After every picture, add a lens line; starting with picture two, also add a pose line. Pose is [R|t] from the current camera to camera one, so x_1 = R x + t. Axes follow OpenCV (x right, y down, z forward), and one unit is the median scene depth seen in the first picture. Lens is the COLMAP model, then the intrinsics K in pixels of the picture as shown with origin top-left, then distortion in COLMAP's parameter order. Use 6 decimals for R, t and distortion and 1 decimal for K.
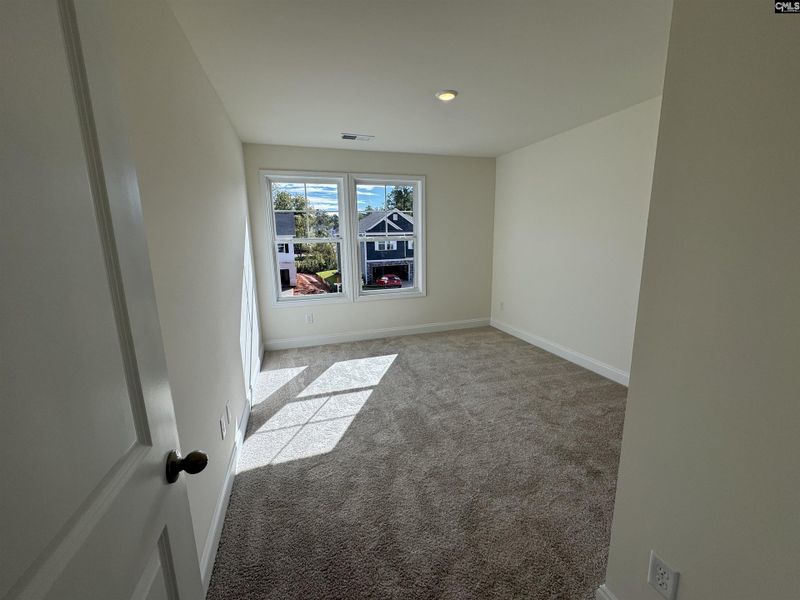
lens RADIAL K [[326.4, 0, 400.0], [0, 326.4, 300.0], [0, 0, 1]] dist [-0.002285, -0.000207]
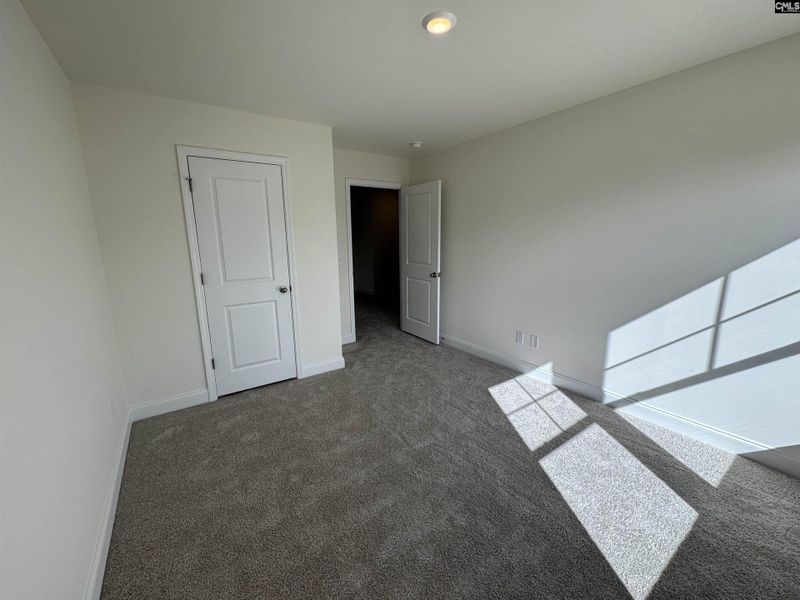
lens RADIAL K [[326.4, 0, 400.0], [0, 326.4, 300.0], [0, 0, 1]] dist [-0.002285, -0.000207]
pose [[-0.955905, 0.080678, -0.282378, 0.315138], [-0.029053, 0.930830, 0.364297, -0.244023], [0.292236, 0.356437, -0.887441, 1.204396]]
